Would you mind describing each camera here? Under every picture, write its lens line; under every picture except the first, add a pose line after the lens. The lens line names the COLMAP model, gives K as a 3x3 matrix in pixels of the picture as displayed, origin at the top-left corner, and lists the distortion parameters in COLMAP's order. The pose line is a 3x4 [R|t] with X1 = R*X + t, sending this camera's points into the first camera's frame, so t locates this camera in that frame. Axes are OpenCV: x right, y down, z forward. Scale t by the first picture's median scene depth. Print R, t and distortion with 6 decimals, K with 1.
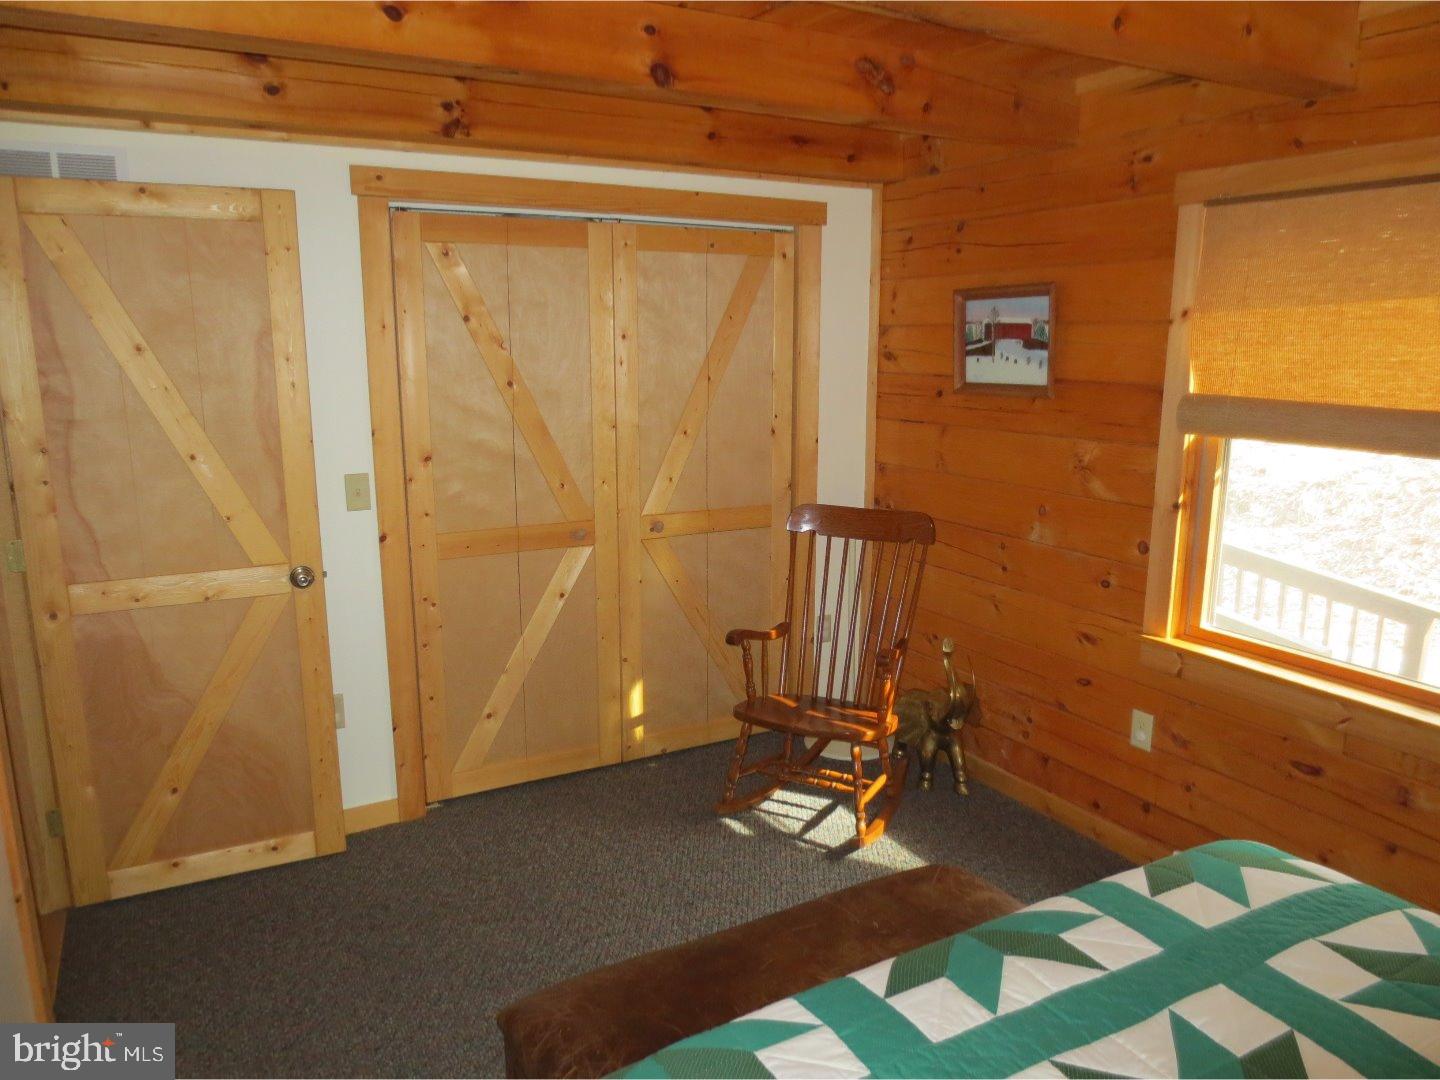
lens RADIAL K [[1015.5, 0, 720.7], [0, 1015.5, 537.8], [0, 0, 1]] dist [-0.050726, 0.034957]
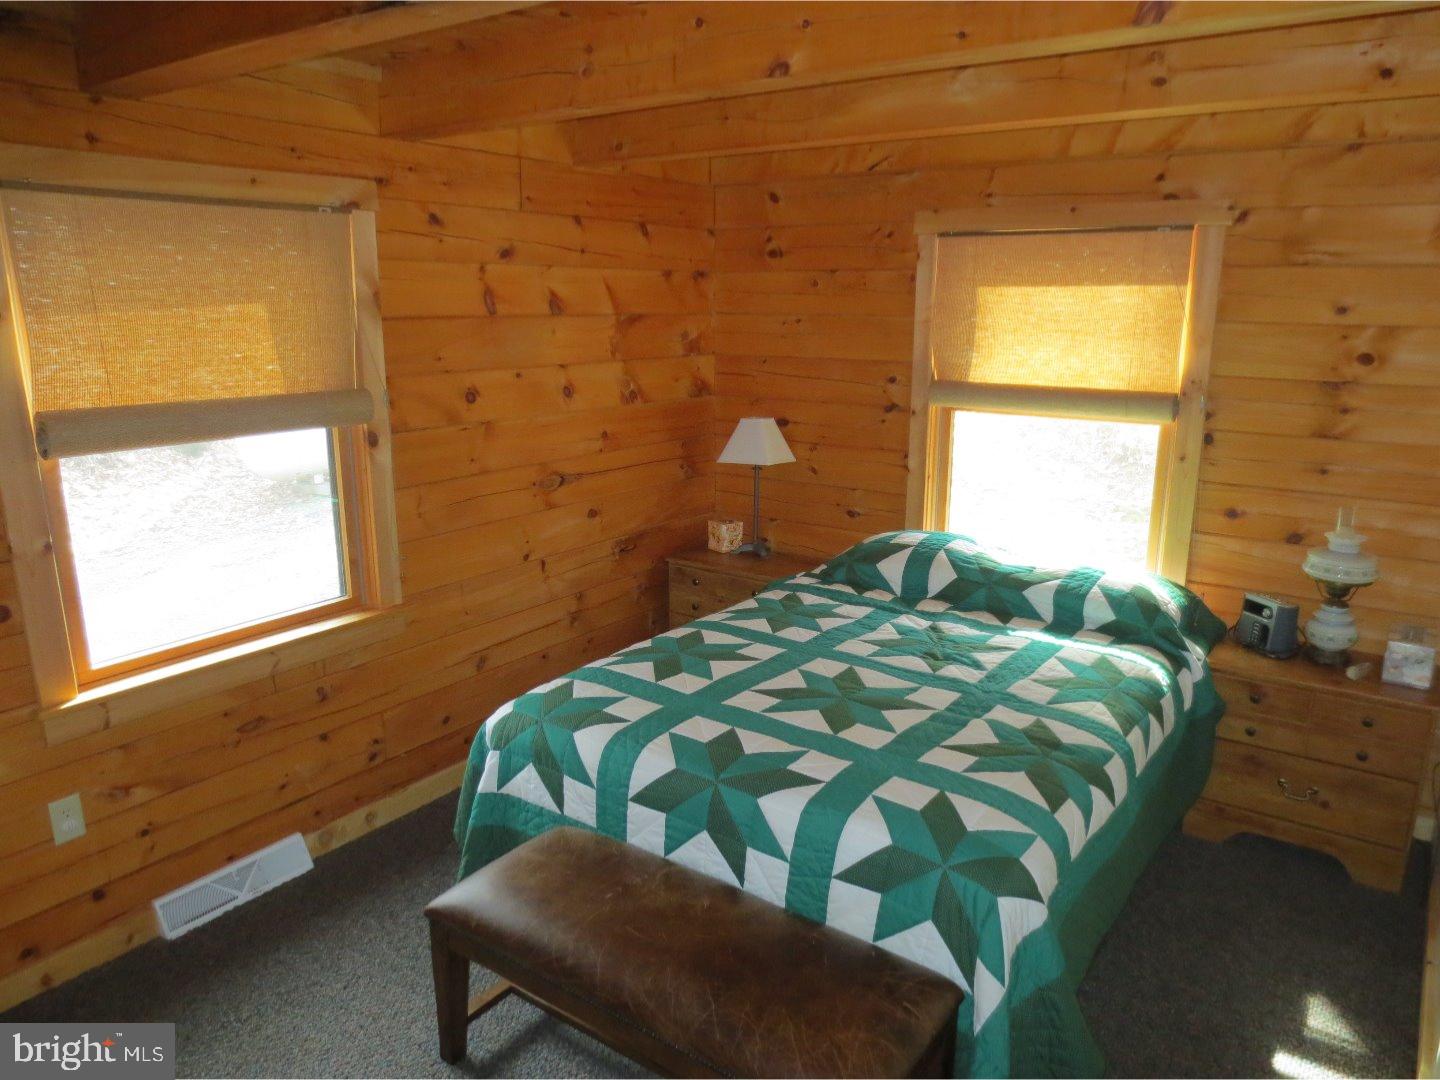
lens RADIAL K [[1015.5, 0, 721.2], [0, 1015.5, 546.6], [0, 0, 1]] dist [-0.050726, 0.034957]
pose [[-0.433651, -0.211471, 0.875915, -0.607979], [0.177237, 0.933064, 0.313015, -0.224585], [-0.883478, 0.290984, -0.367144, 0.941692]]
